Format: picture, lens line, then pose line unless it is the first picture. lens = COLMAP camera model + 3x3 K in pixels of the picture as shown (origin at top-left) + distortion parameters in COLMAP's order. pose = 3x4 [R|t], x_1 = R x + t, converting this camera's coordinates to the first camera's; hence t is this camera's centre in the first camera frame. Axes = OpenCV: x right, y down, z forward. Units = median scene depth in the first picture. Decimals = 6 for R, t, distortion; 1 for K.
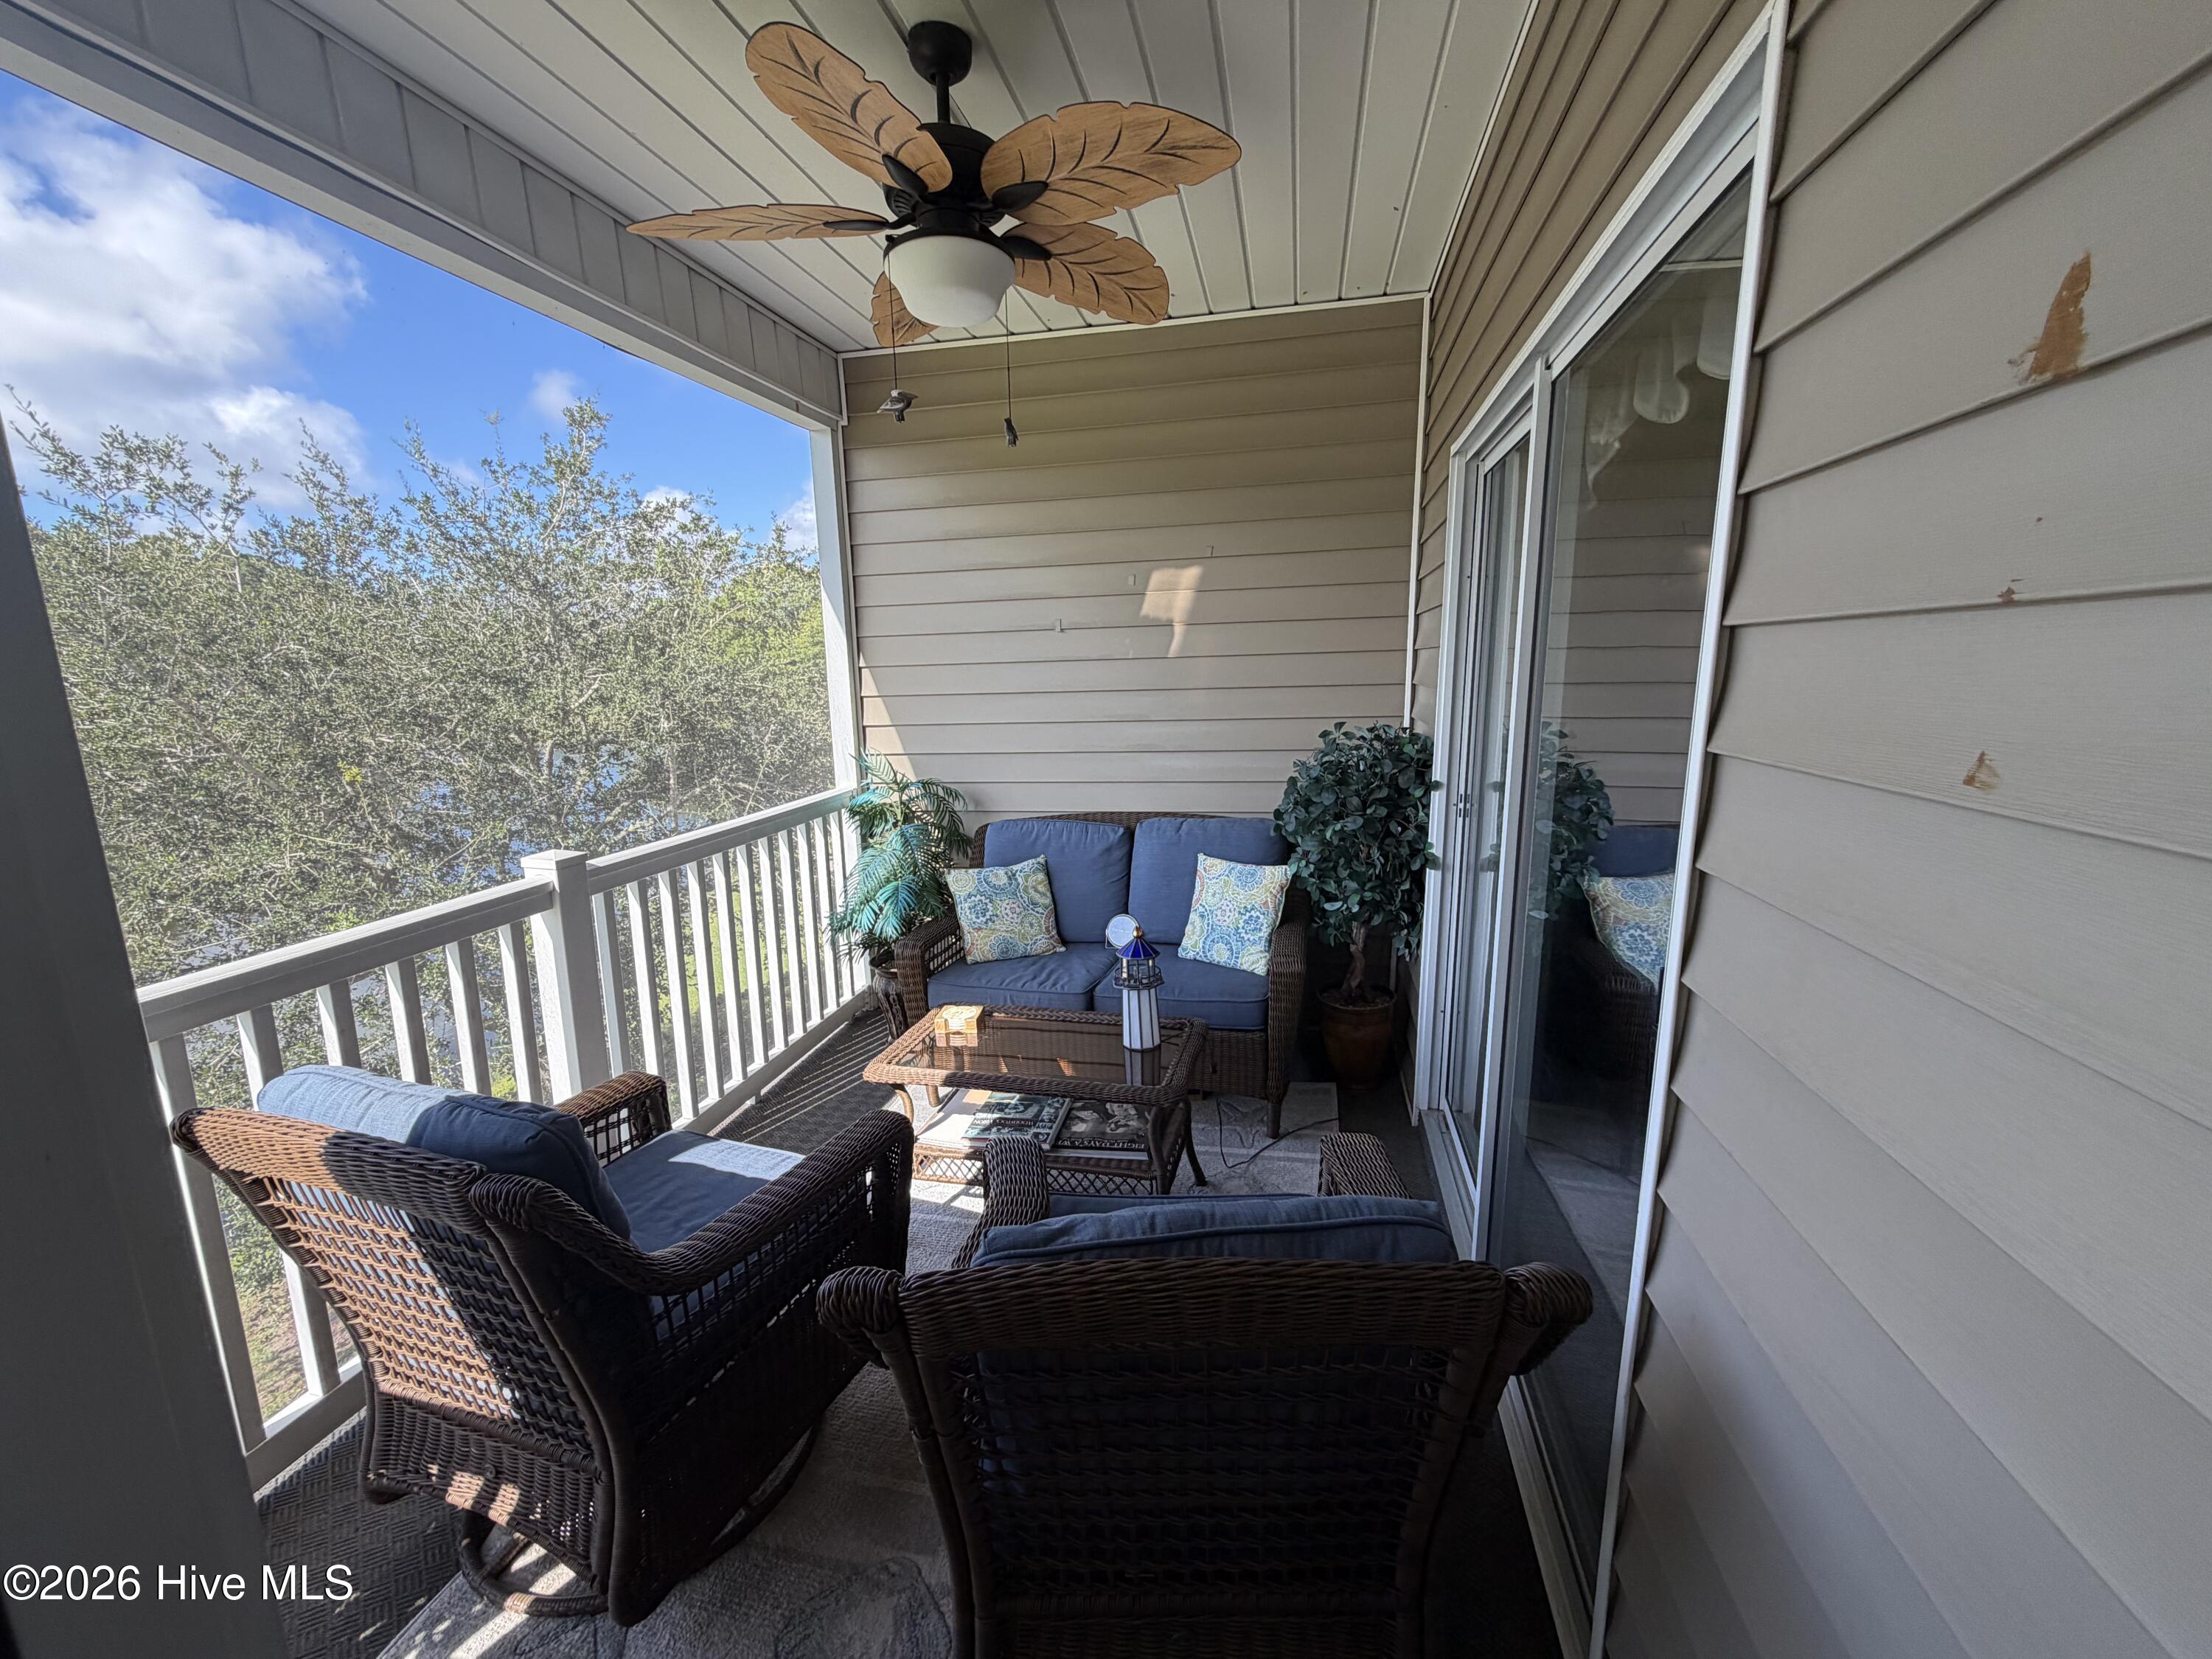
lens RADIAL K [[895.9, 0, 1106.0], [0, 895.9, 829.5], [0, 0, 1]] dist [0.001733, -0.000005]
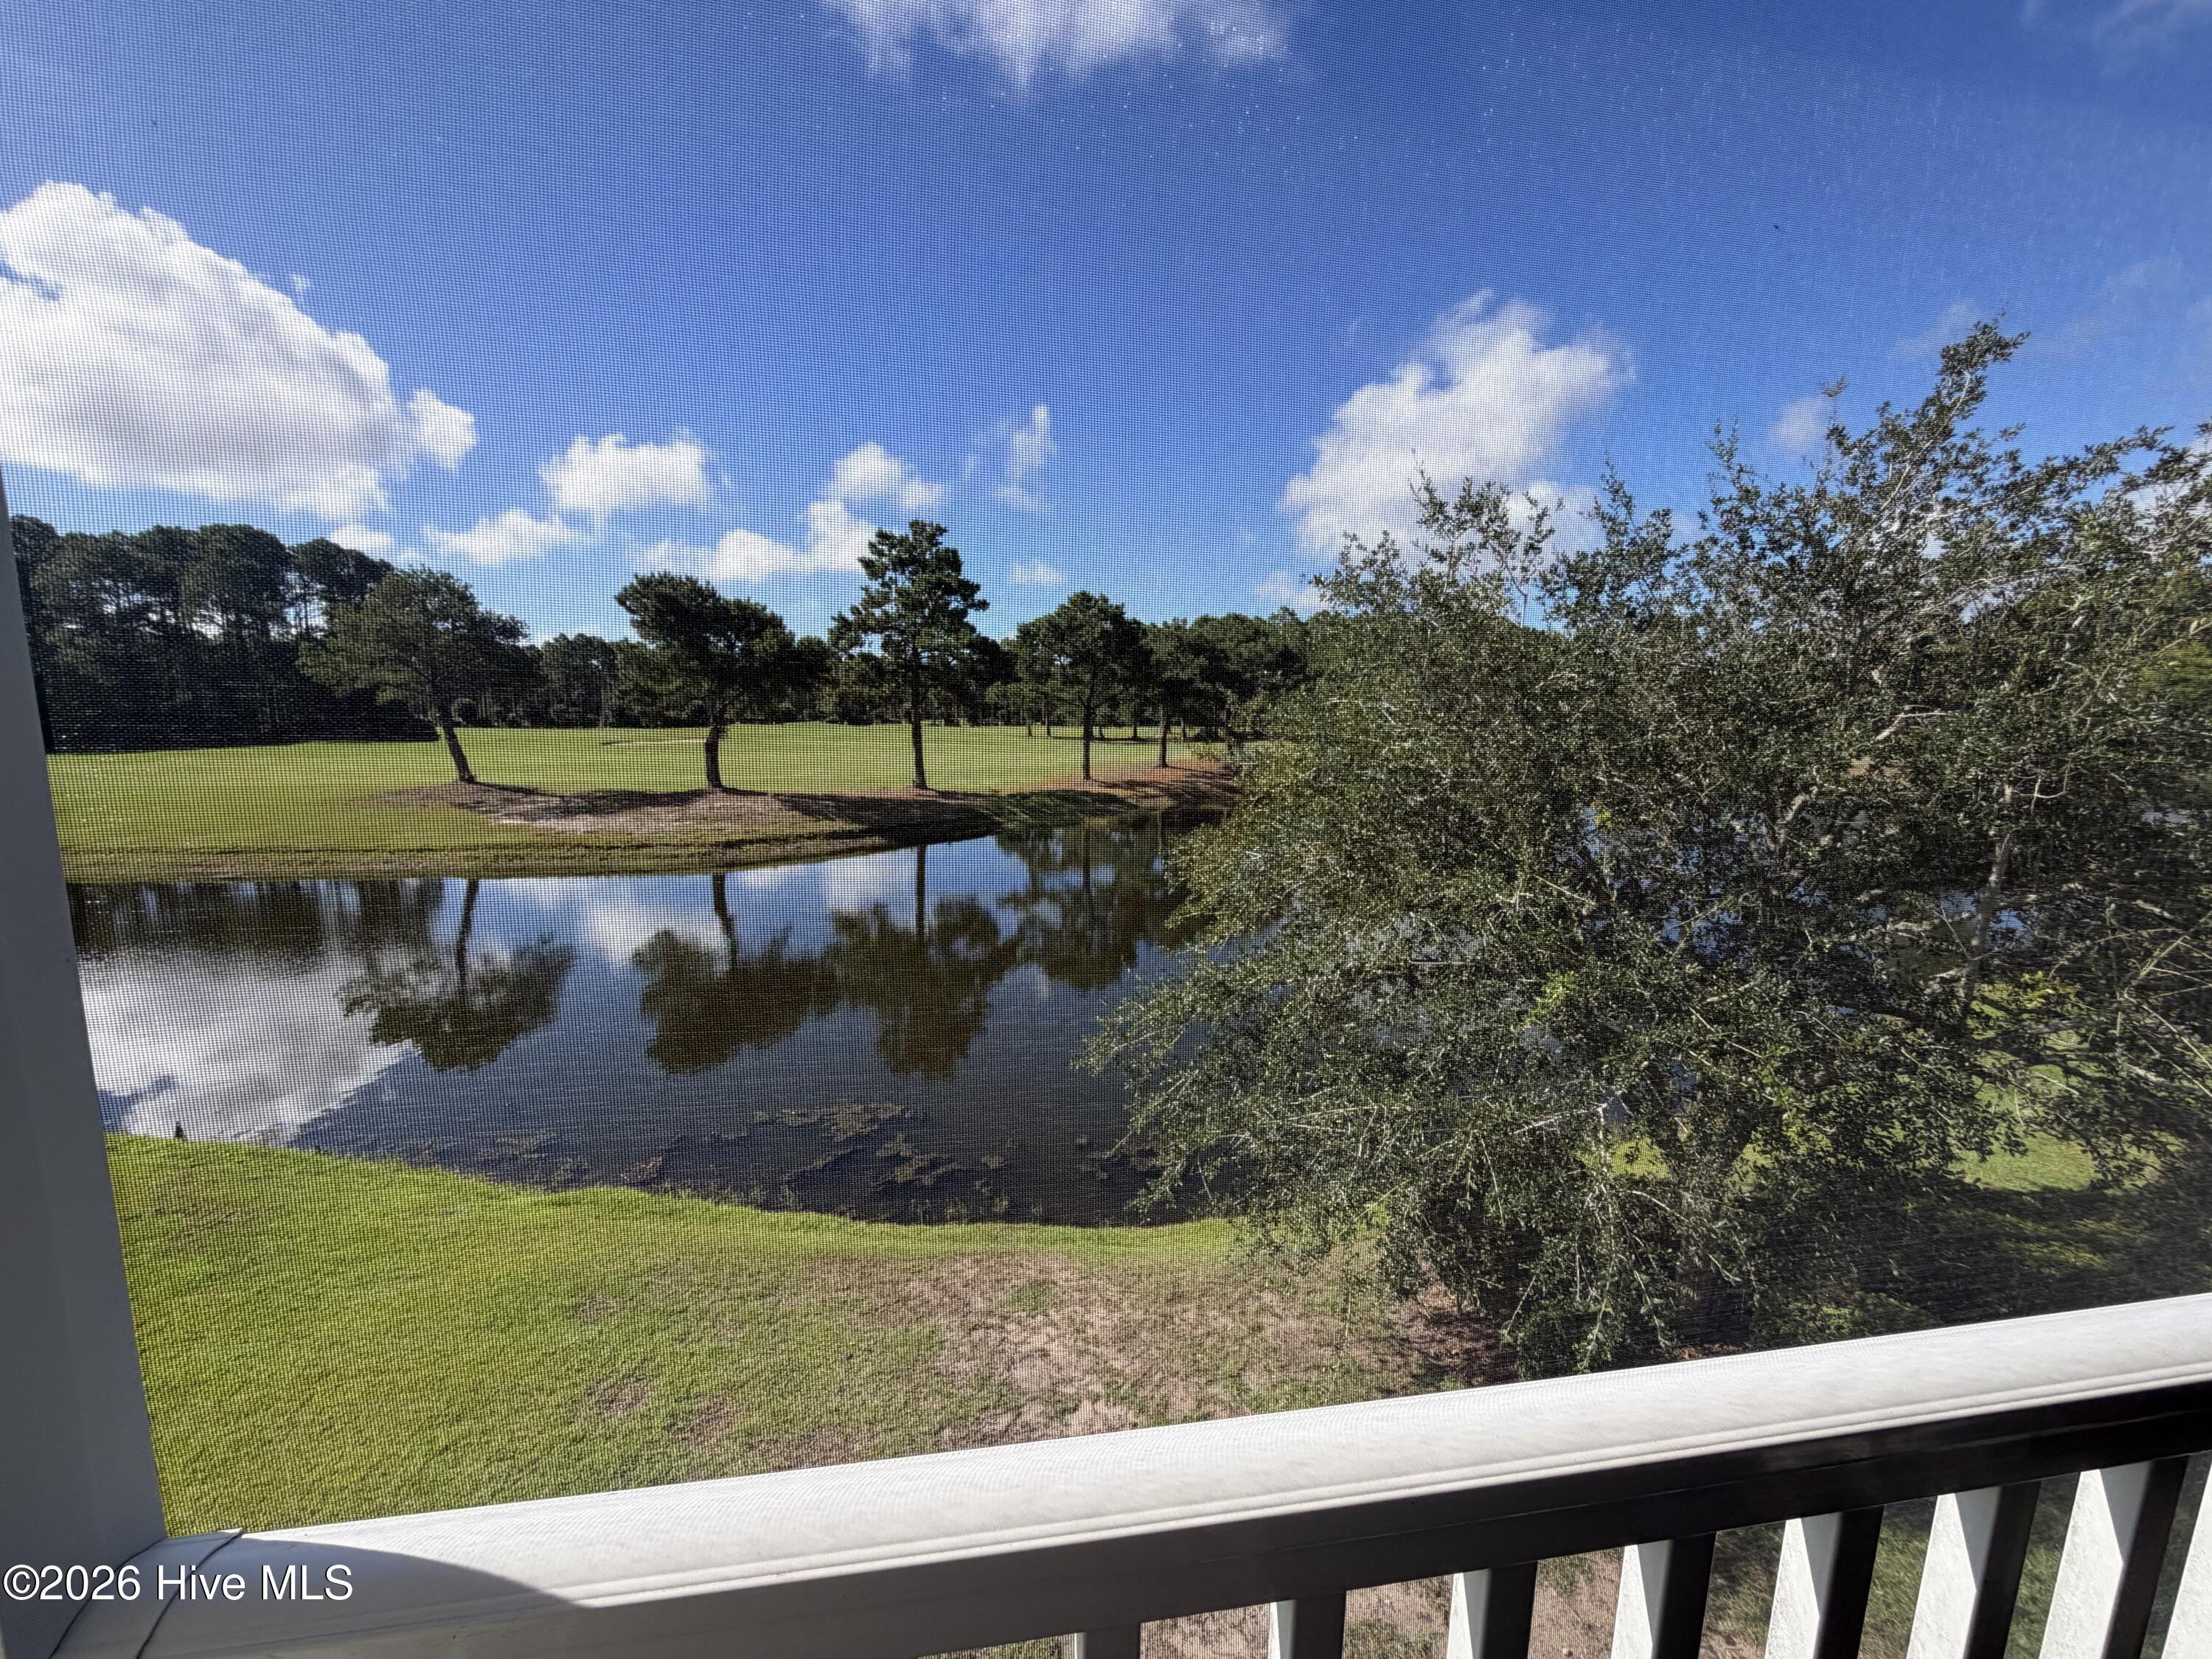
lens RADIAL K [[895.9, 0, 1106.0], [0, 895.9, 829.5], [0, 0, 1]] dist [0.001733, -0.000005]
pose [[0.415984, 0.137180, -0.898965, -0.176554], [-0.184295, 0.980760, 0.064382, -0.011708], [0.890501, 0.138893, 0.433262, 0.135704]]
